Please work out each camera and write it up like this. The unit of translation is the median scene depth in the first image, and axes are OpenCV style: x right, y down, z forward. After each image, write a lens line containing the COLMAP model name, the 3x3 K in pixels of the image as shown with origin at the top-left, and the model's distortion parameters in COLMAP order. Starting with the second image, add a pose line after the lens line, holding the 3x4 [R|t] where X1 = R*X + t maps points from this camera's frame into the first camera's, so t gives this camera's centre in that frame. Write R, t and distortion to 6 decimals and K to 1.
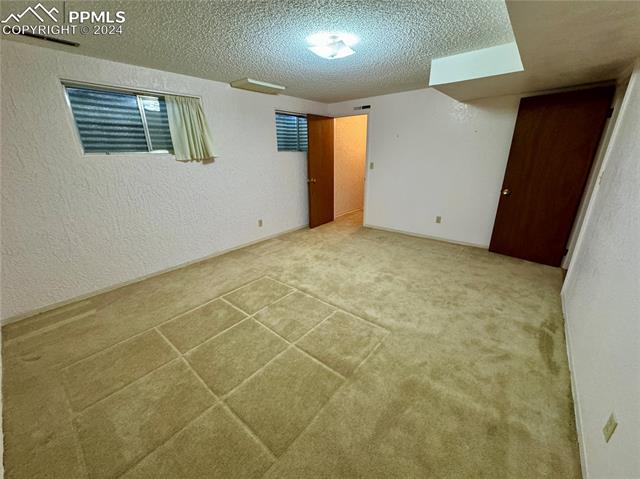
lens RADIAL K [[253.4, 0, 321.8], [0, 253.4, 239.1], [0, 0, 1]] dist [0.001410, -0.000250]
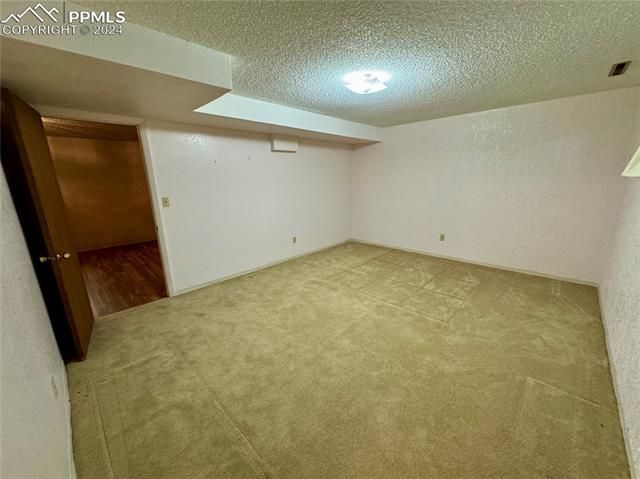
lens RADIAL K [[253.4, 0, 320.1], [0, 253.4, 239.2], [0, 0, 1]] dist [0.001410, -0.000250]
pose [[-0.996253, 0.010887, 0.085802, 0.081453], [0.056181, 0.835714, 0.546284, -0.419845], [-0.065758, 0.549057, -0.833194, 1.218860]]
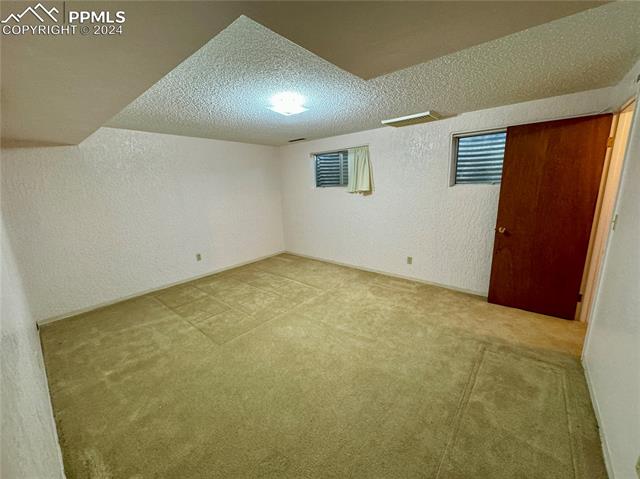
lens RADIAL K [[253.4, 0, 322.3], [0, 253.4, 240.5], [0, 0, 1]] dist [0.001410, -0.000250]
pose [[0.005345, 0.222658, -0.974882, 0.689338], [-0.304920, 0.928831, 0.210468, -0.244794], [0.952363, 0.296136, 0.072857, 0.656909]]
